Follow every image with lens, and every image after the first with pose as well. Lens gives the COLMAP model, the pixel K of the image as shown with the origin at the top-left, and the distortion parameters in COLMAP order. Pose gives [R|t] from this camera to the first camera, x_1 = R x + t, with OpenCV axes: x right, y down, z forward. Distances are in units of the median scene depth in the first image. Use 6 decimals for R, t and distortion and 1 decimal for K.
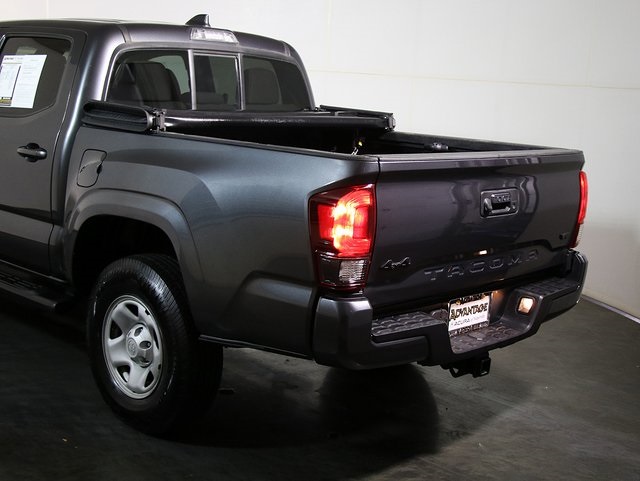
lens RADIAL K [[855.1, 0, 317.2], [0, 855.1, 240.9], [0, 0, 1]] dist [0.010818, 0.000000]
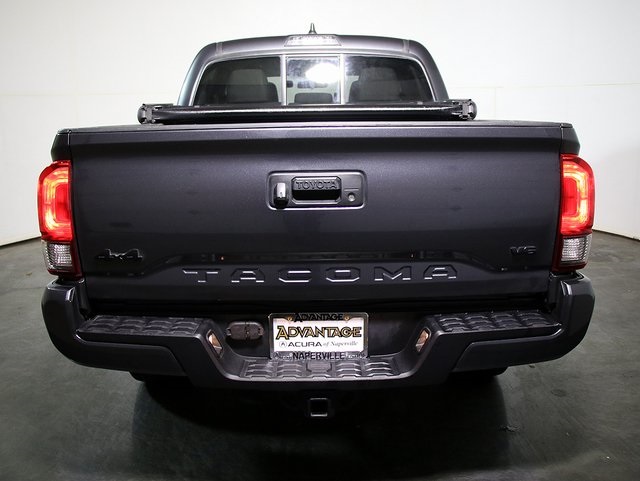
lens RADIAL K [[598.8, 0, 323.5], [0, 598.8, 240.7], [0, 0, 1]] dist [-0.104750, 0.000000]
pose [[0.709772, 0.079282, -0.699956, 0.525017], [-0.075425, 0.996487, 0.036386, -0.019430], [0.700382, 0.026969, 0.713259, 0.586372]]
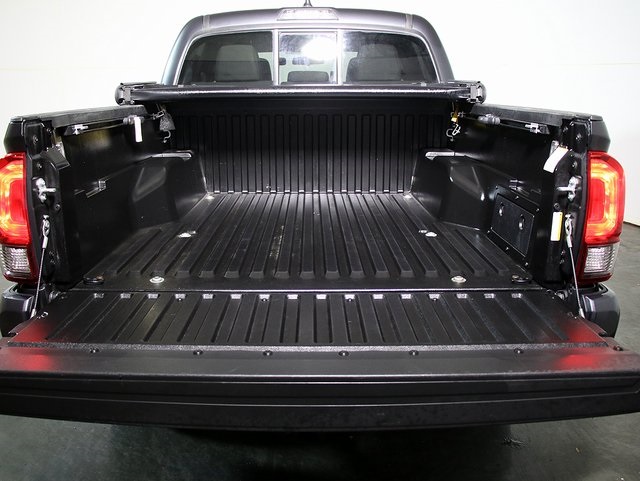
lens RADIAL K [[598.8, 0, 316.0], [0, 598.8, 243.0], [0, 0, 1]] dist [-0.104750, 0.000000]
pose [[0.704369, 0.119411, -0.699718, 0.482775], [-0.086052, 0.992843, 0.082811, -0.040191], [0.704599, 0.001882, 0.709604, 0.632414]]
